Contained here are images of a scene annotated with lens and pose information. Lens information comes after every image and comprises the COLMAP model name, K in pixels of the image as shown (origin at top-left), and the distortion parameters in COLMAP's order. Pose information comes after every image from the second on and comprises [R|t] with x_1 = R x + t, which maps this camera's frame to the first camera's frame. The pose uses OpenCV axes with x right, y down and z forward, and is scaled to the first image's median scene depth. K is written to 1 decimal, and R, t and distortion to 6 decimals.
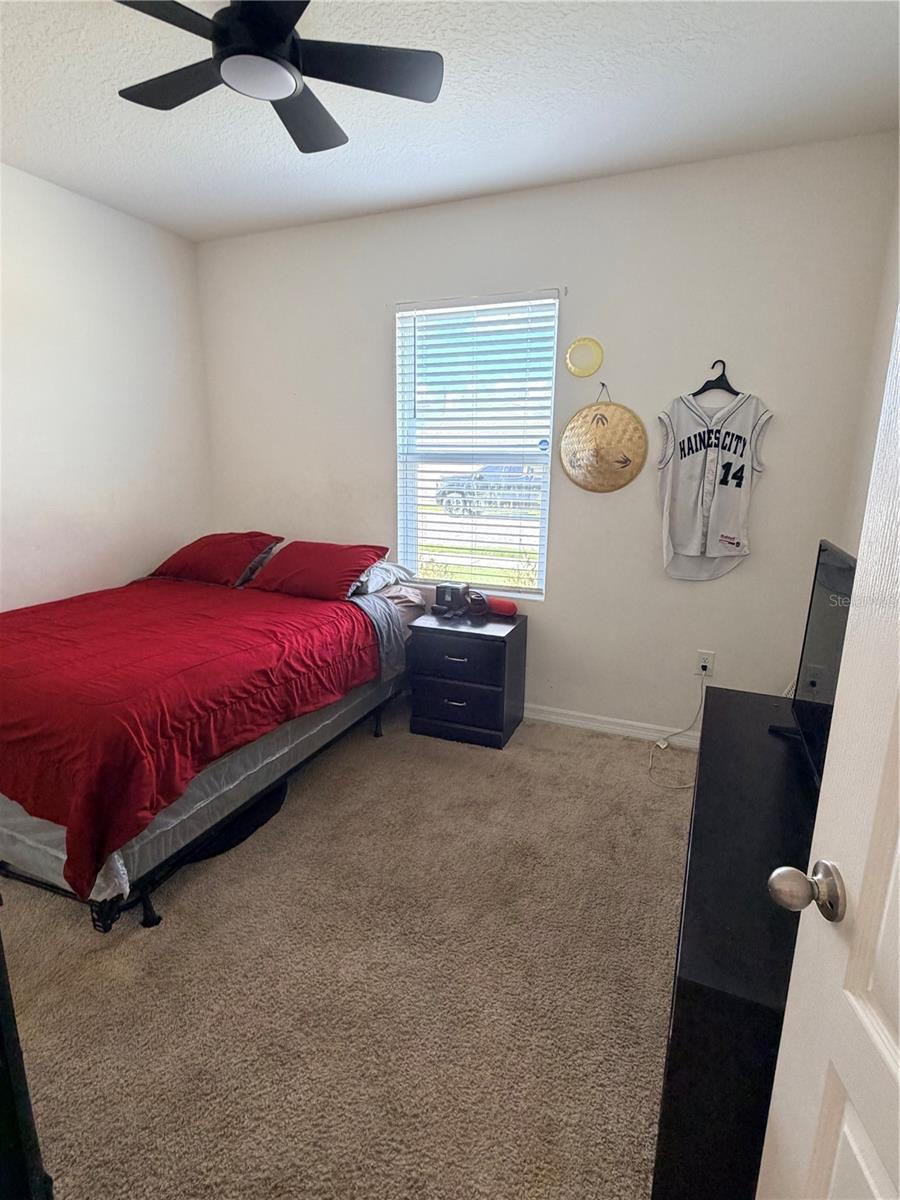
lens RADIAL K [[623.0, 0, 450.0], [0, 623.0, 600.0], [0, 0, 1]] dist [0.004403, 0.000350]
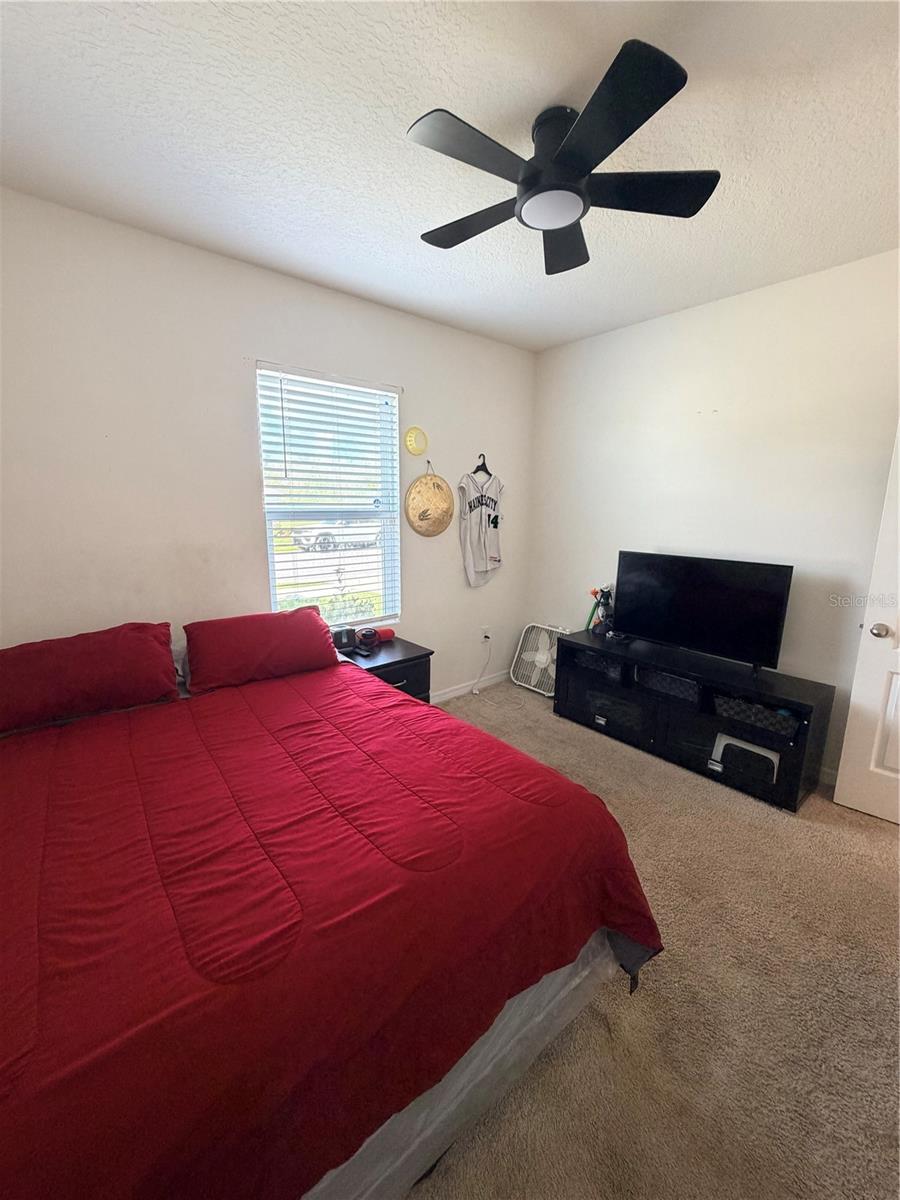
lens RADIAL K [[477.7, 0, 450.0], [0, 477.7, 600.0], [0, 0, 1]] dist [0.000668, 0.000049]
pose [[0.444024, -0.184483, 0.876817, -0.750685], [0.203743, 0.973728, 0.101697, -0.139201], [-0.872543, 0.133490, 0.469946, 0.485259]]
